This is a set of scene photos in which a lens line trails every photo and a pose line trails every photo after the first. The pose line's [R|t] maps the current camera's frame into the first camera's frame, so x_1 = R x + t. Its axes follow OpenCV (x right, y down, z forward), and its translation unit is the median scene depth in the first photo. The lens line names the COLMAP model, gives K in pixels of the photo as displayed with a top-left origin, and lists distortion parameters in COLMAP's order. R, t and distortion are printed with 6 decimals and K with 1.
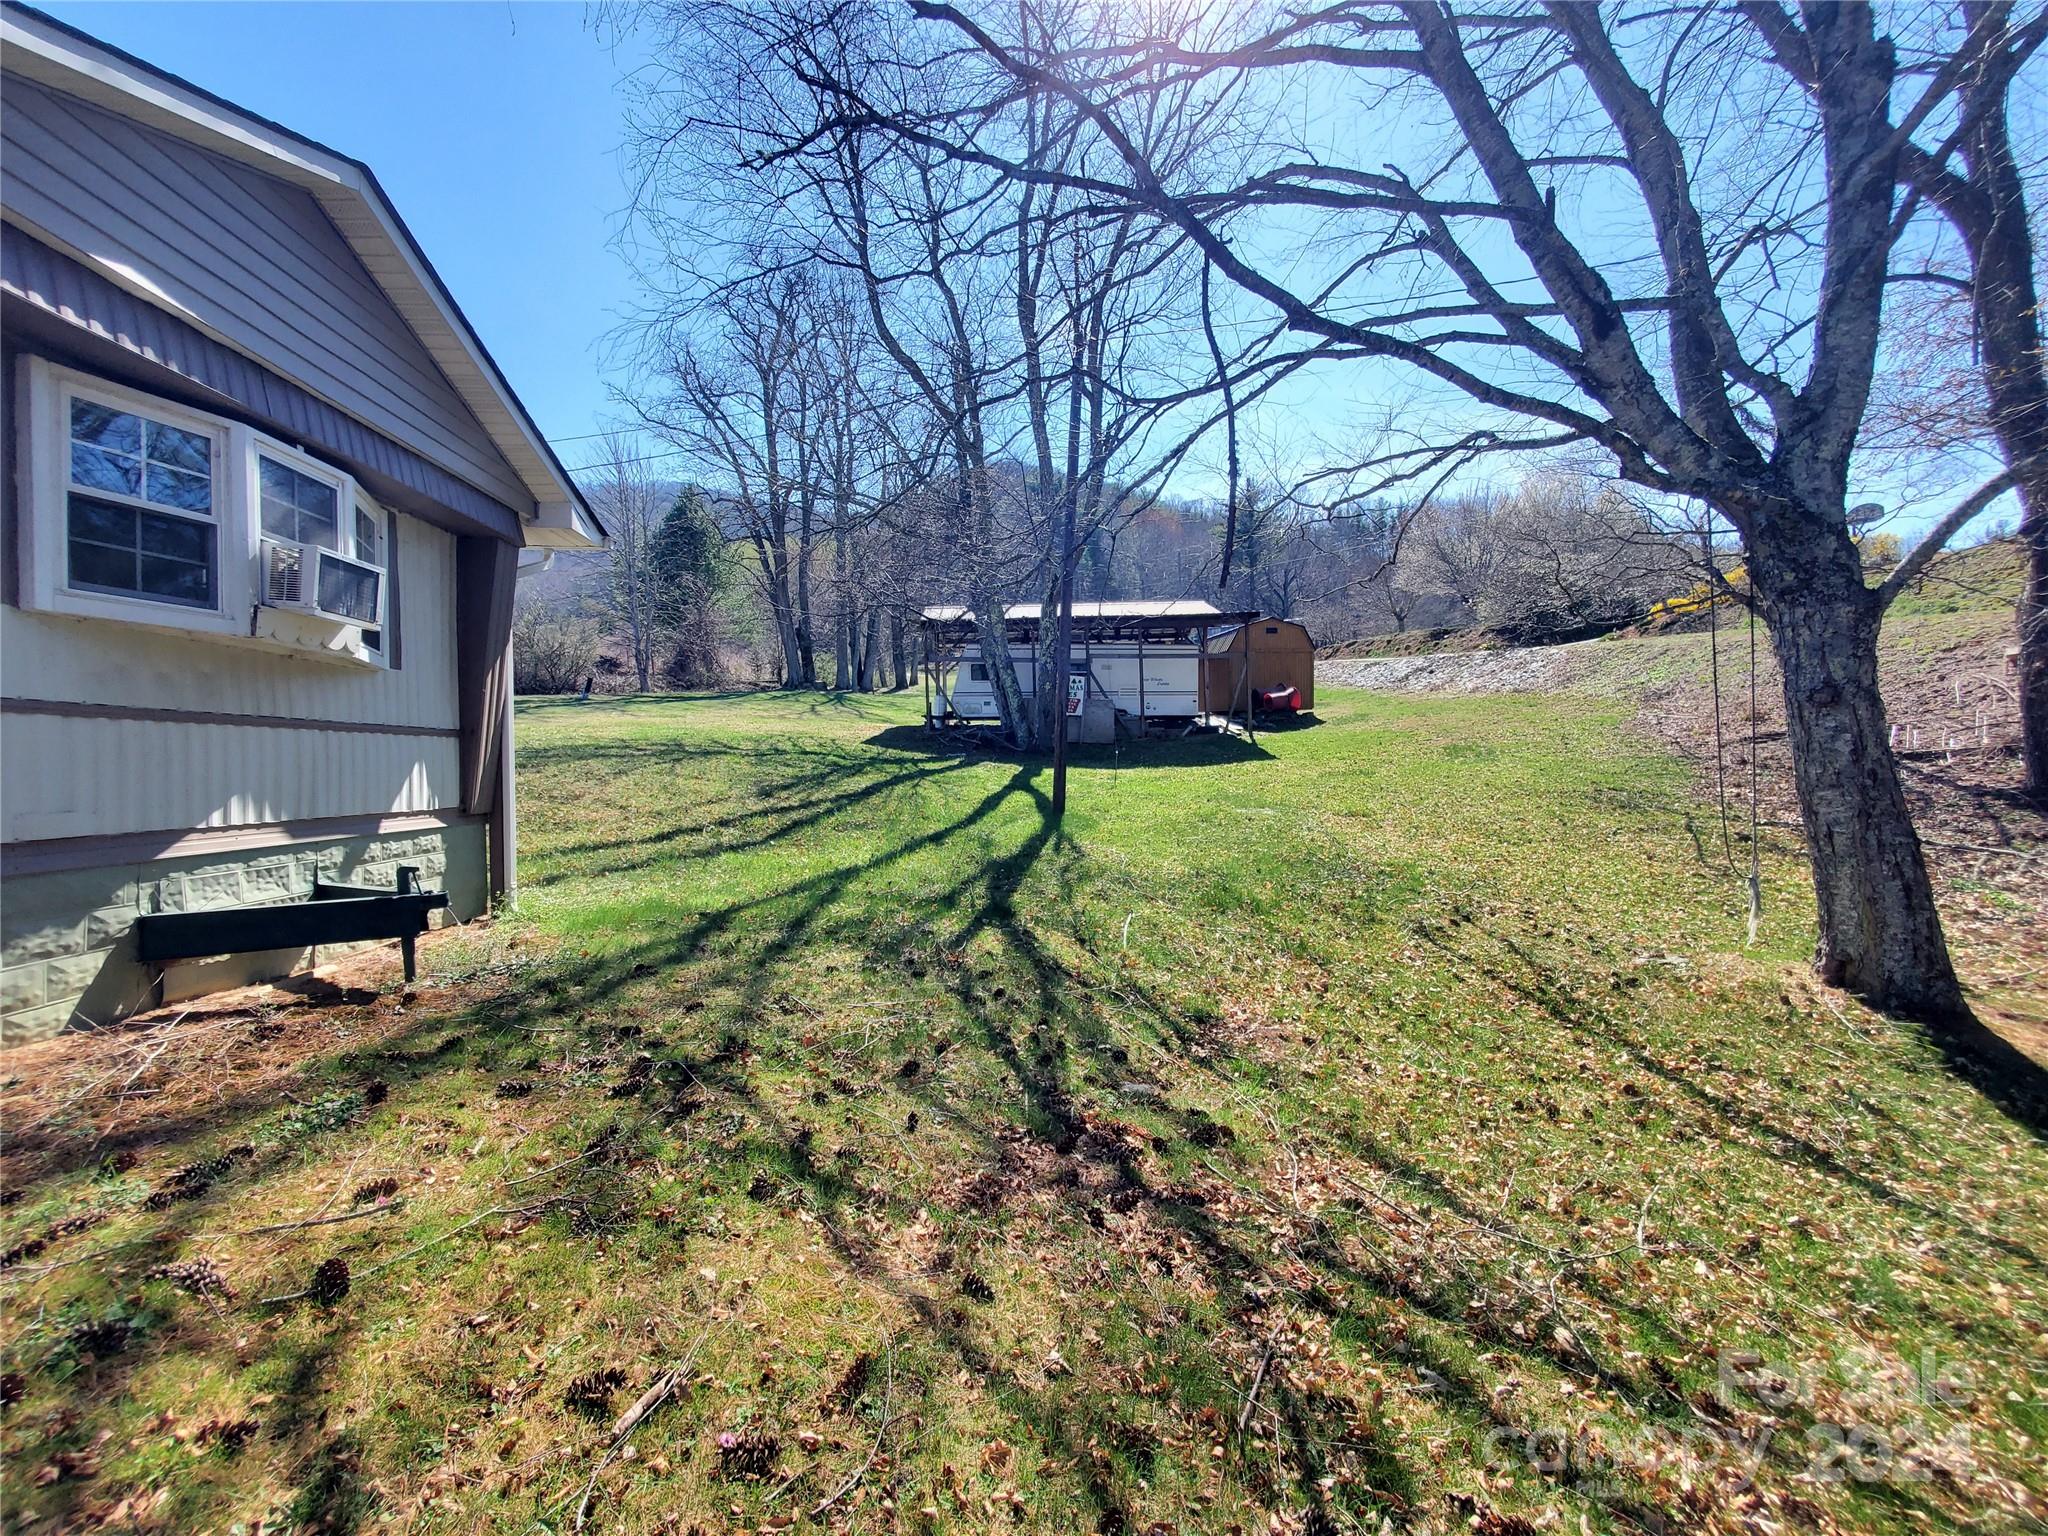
lens RADIAL K [[808.2, 0, 1007.3], [0, 808.2, 763.6], [0, 0, 1]] dist [0.002954, -0.002319]
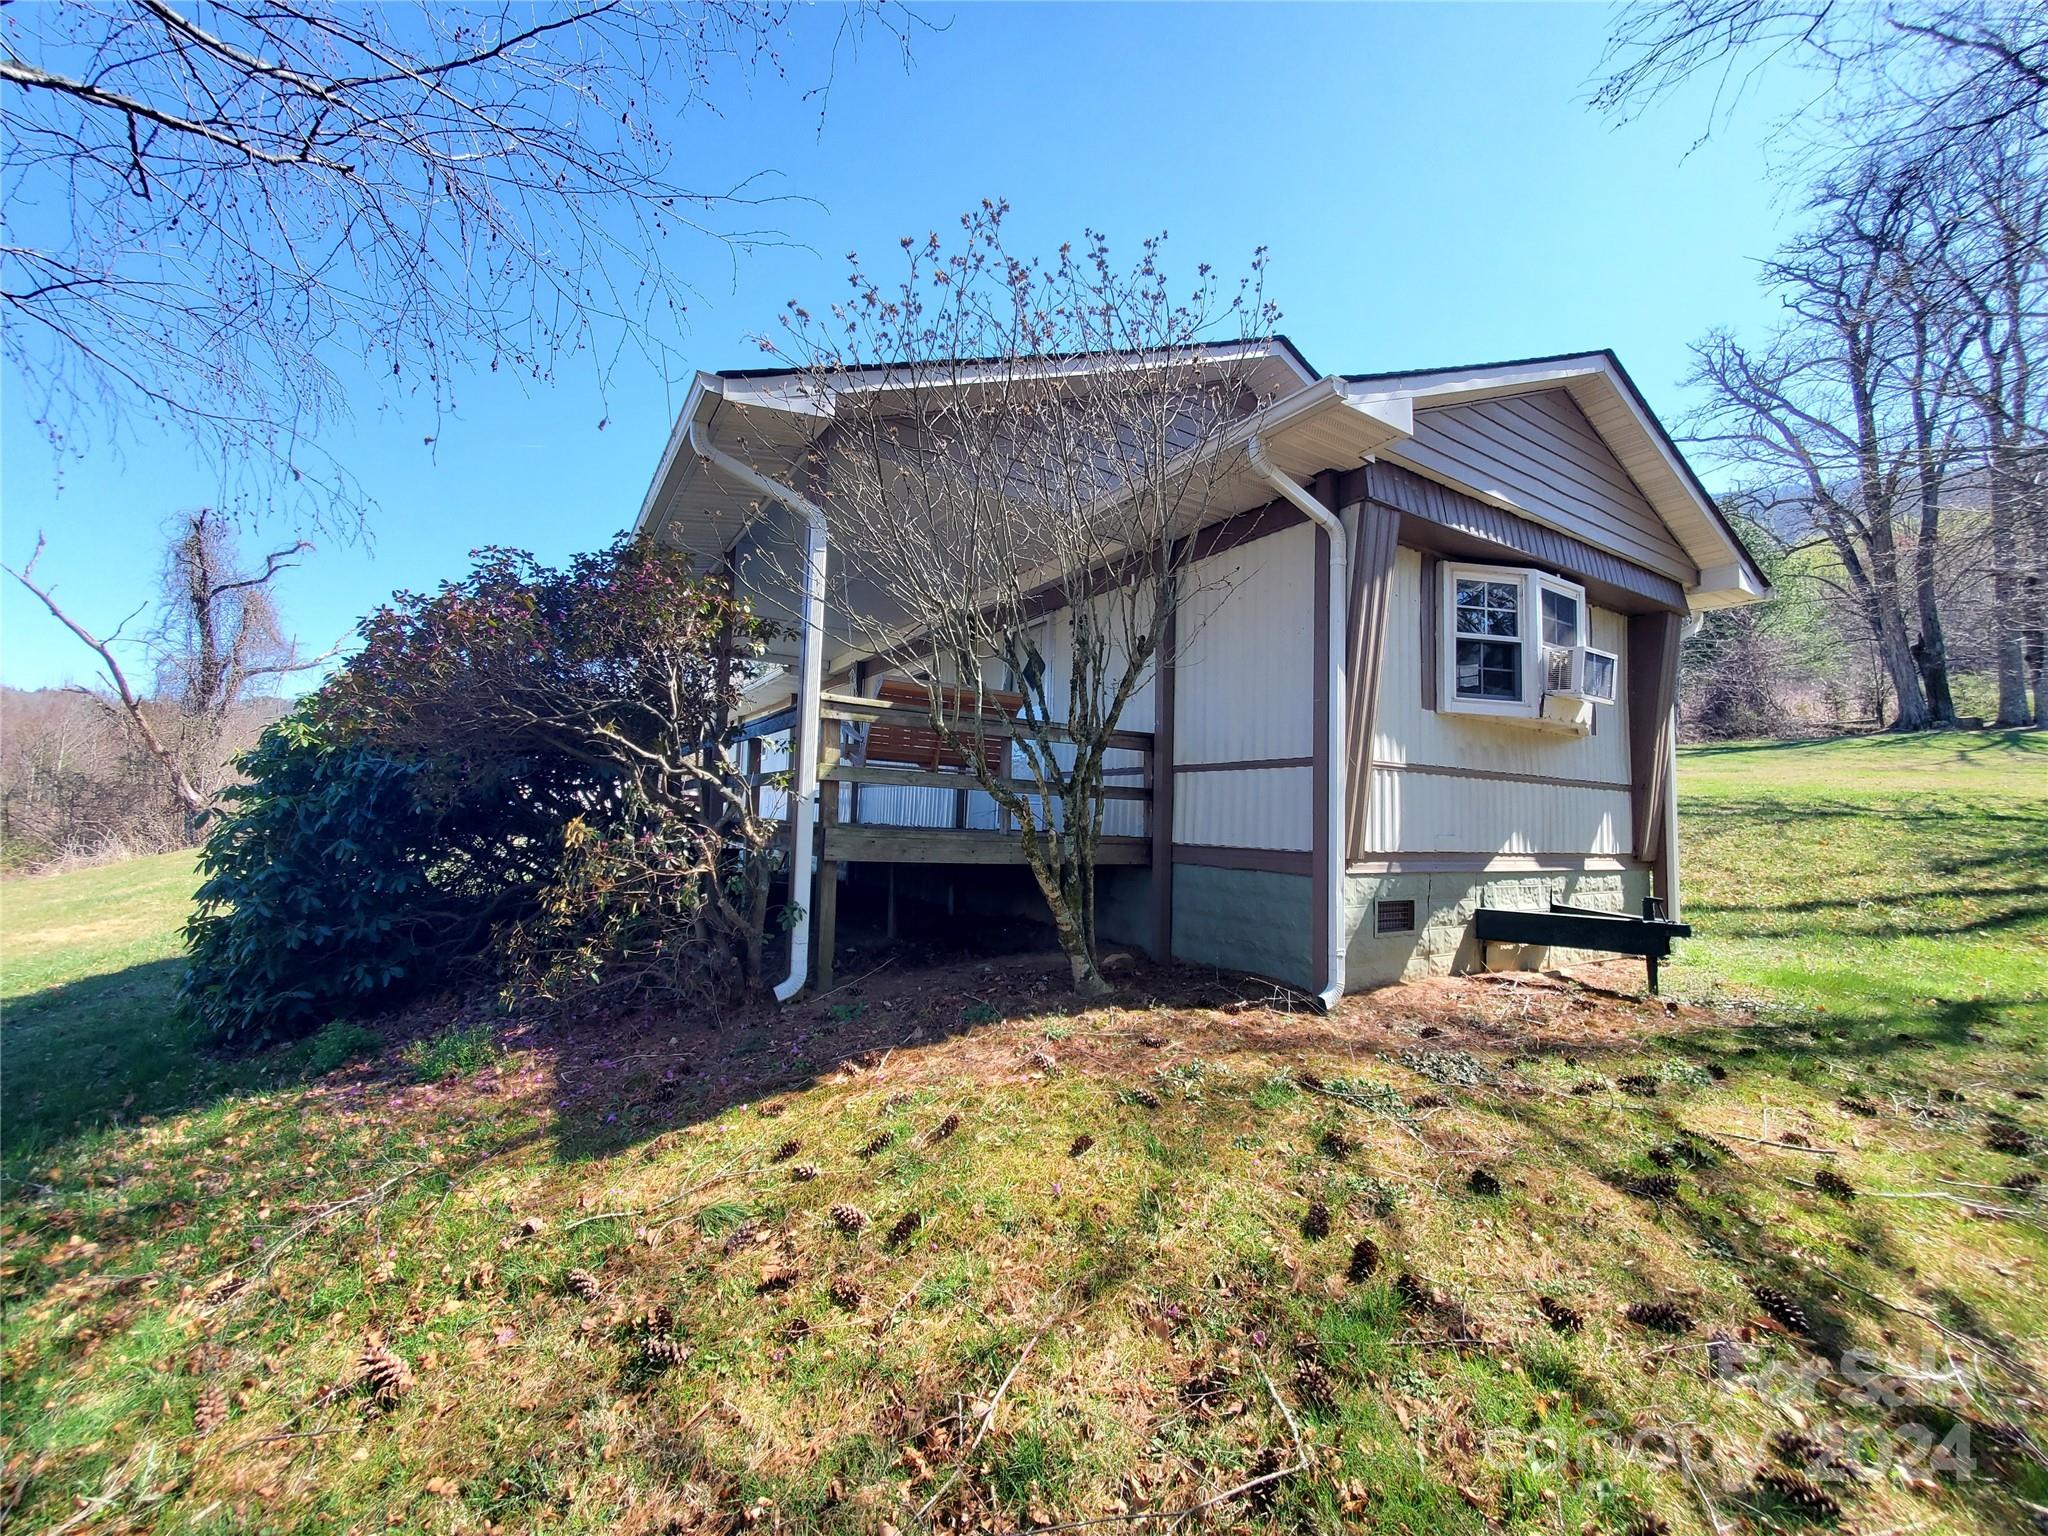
lens RADIAL K [[808.2, 0, 1029.9], [0, 808.2, 760.7], [0, 0, 1]] dist [0.002954, -0.002319]
pose [[0.479623, -0.027809, -0.877034, -0.095465], [-0.037334, 0.997946, -0.052060, 0.016184], [0.876680, 0.057712, 0.477600, -0.313551]]
